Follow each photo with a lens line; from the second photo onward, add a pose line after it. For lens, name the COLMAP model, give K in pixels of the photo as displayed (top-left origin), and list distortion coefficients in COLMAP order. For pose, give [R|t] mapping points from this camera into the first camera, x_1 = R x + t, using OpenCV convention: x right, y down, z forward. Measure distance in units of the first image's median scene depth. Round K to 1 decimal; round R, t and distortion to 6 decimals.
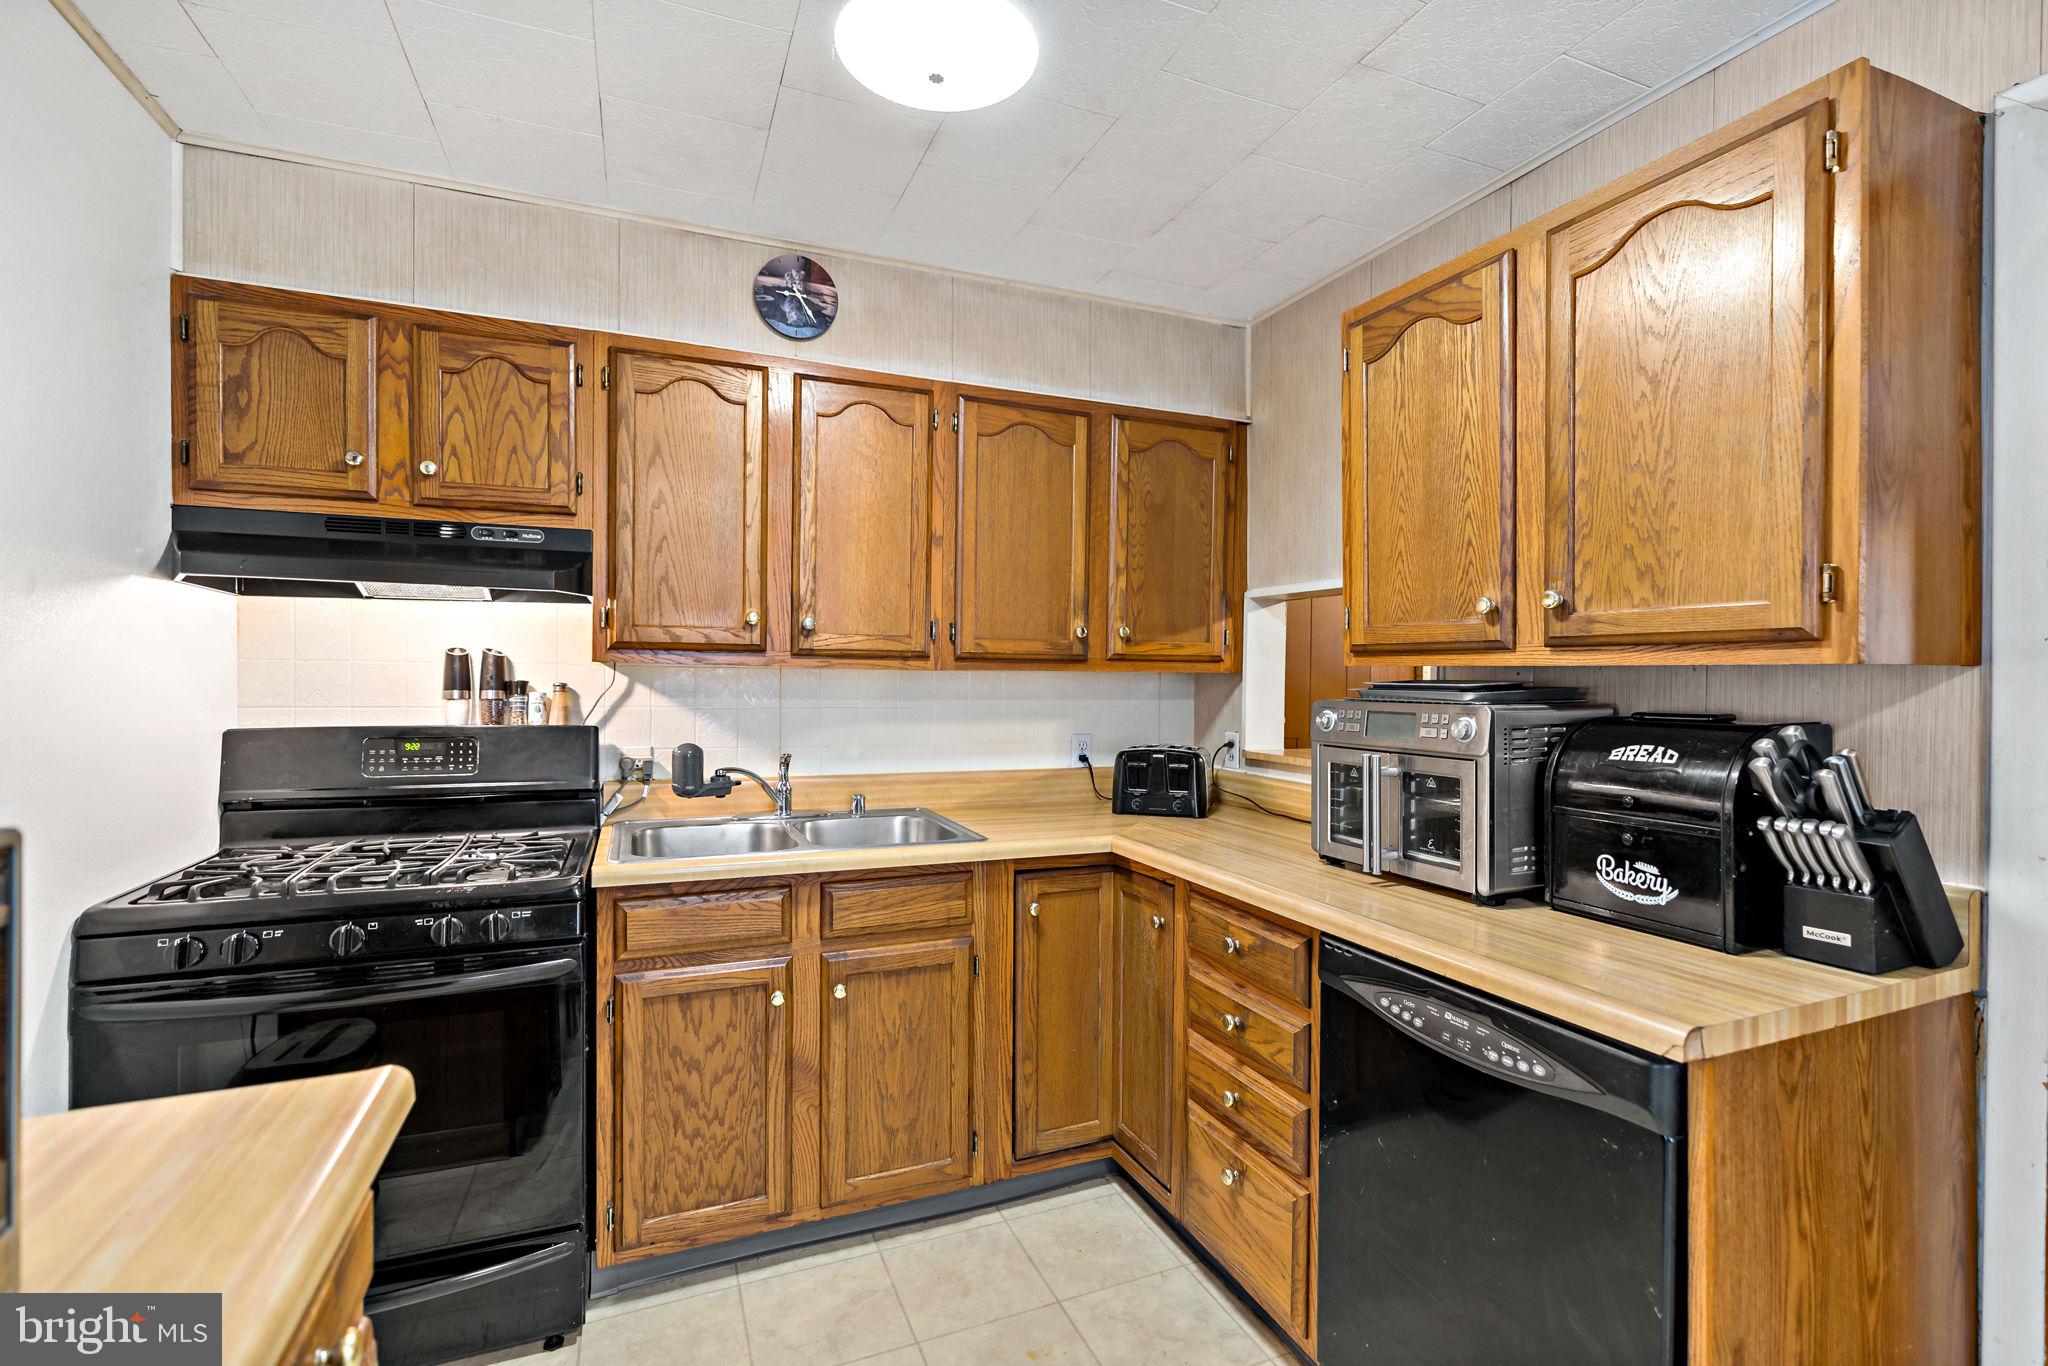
lens RADIAL K [[928.3, 0, 1024.0], [0, 928.3, 683.0], [0, 0, 1]] dist [-0.000325, 0.000834]
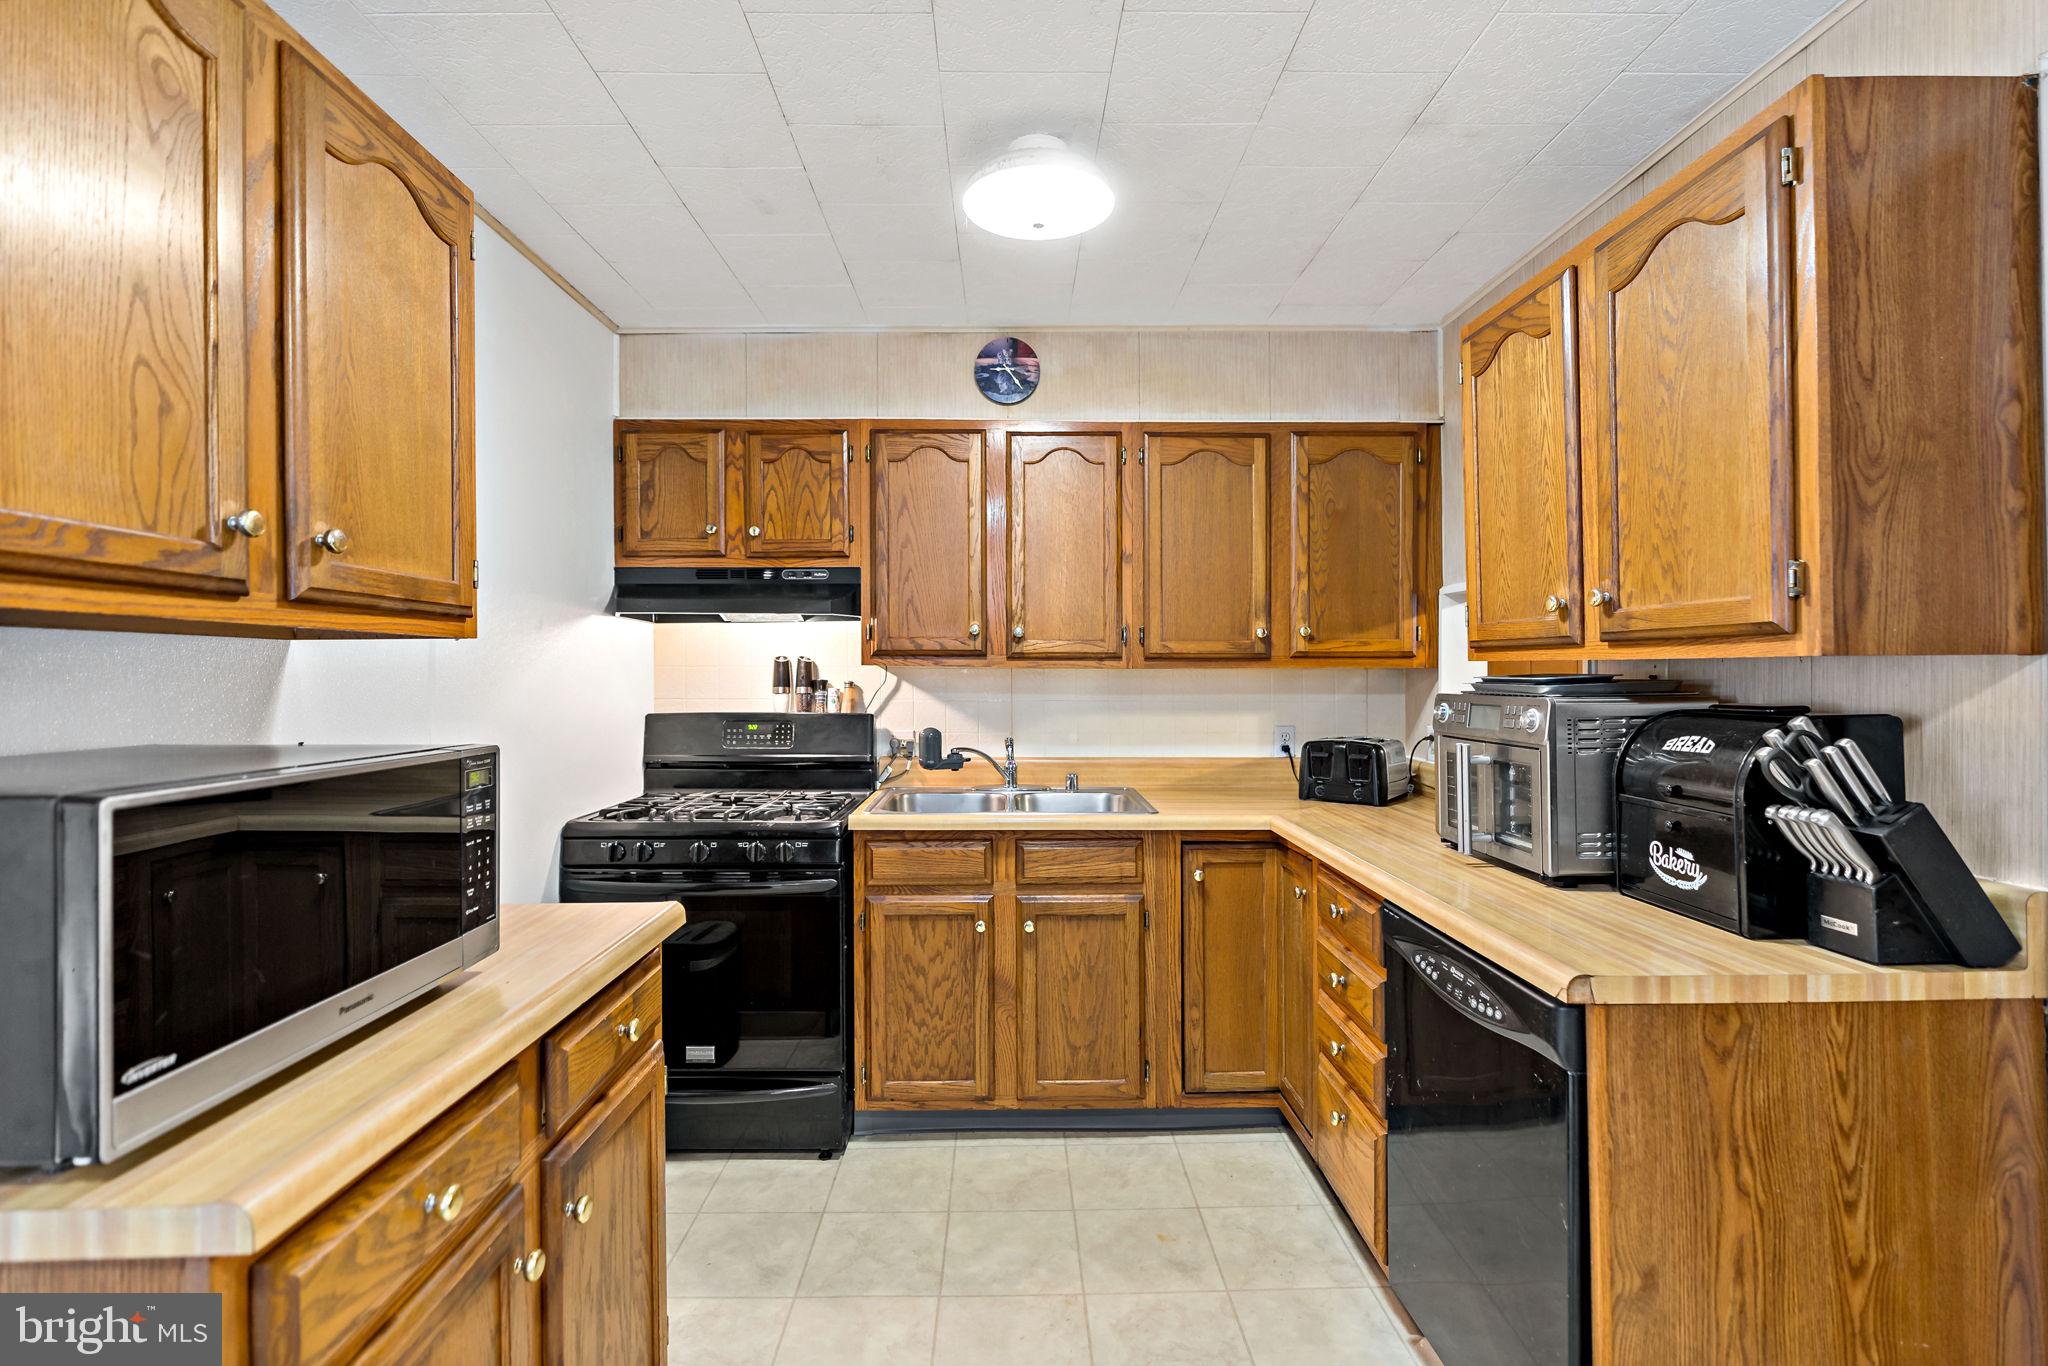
lens RADIAL K [[930.9, 0, 1014.3], [0, 930.9, 673.3], [0, 0, 1]] dist [0.000779, 0.000588]
pose [[0.926731, -0.008787, -0.375622, 0.262056], [0.006109, 0.999947, -0.008318, 0.001145], [0.375675, 0.005414, 0.926735, -0.174183]]
